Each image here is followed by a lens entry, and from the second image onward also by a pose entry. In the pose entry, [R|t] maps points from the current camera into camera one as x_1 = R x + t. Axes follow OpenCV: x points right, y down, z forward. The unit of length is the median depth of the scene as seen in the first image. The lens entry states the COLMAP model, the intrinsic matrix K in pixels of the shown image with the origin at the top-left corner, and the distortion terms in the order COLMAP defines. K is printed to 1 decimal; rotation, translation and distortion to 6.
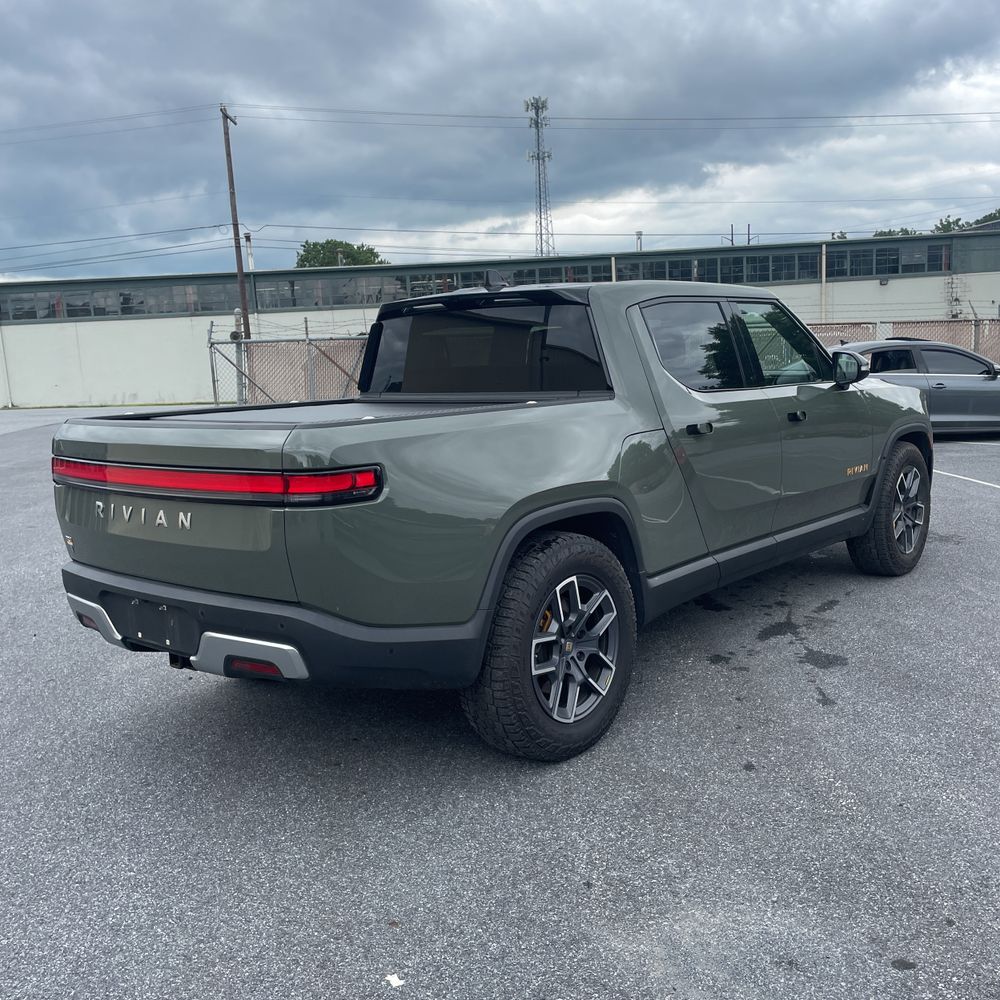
lens RADIAL K [[1008.0, 0, 499.0], [0, 1008.0, 516.6], [0, 0, 1]] dist [0.088057, -0.113726]
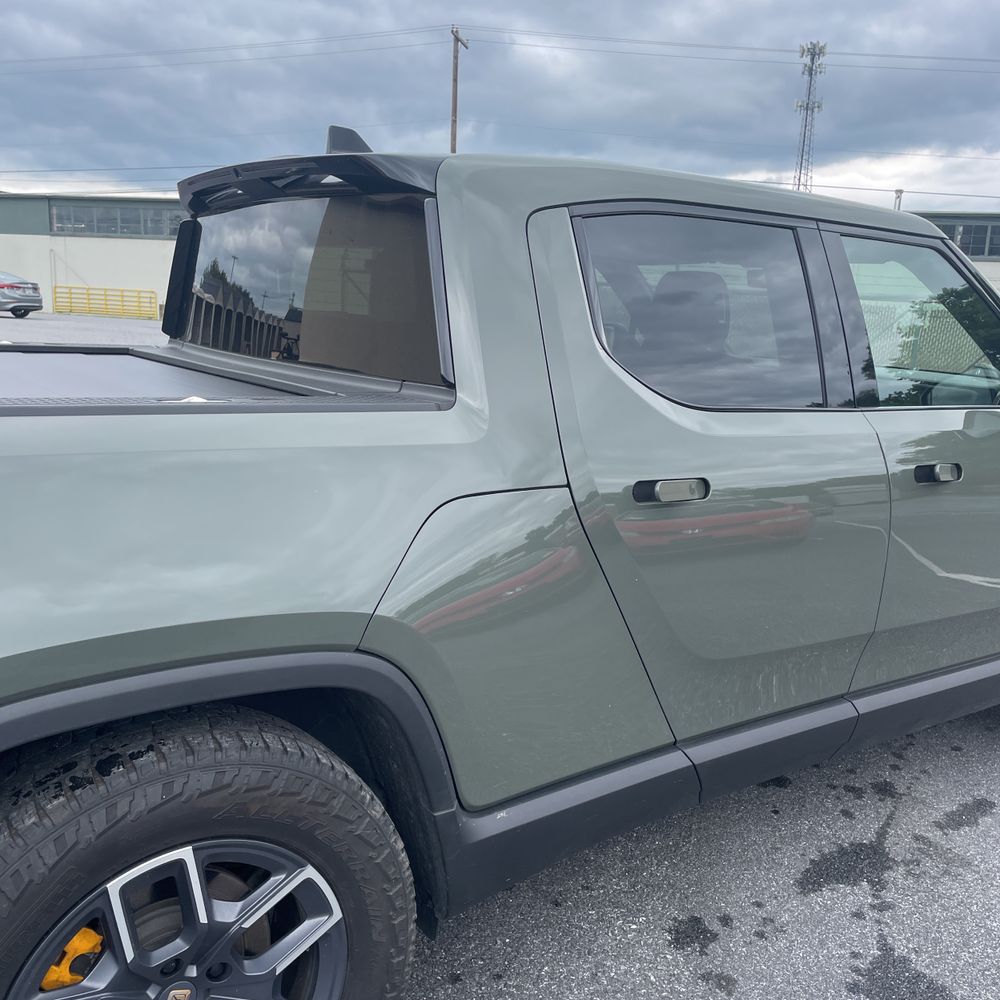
lens RADIAL K [[1008.0, 0, 499.0], [0, 1008.0, 516.6], [0, 0, 1]] dist [0.088057, -0.113726]
pose [[0.969904, 0.133261, -0.203781, 0.167435], [-0.123733, 0.990568, 0.058861, -0.070957], [0.209703, -0.031875, 0.977245, 0.409156]]
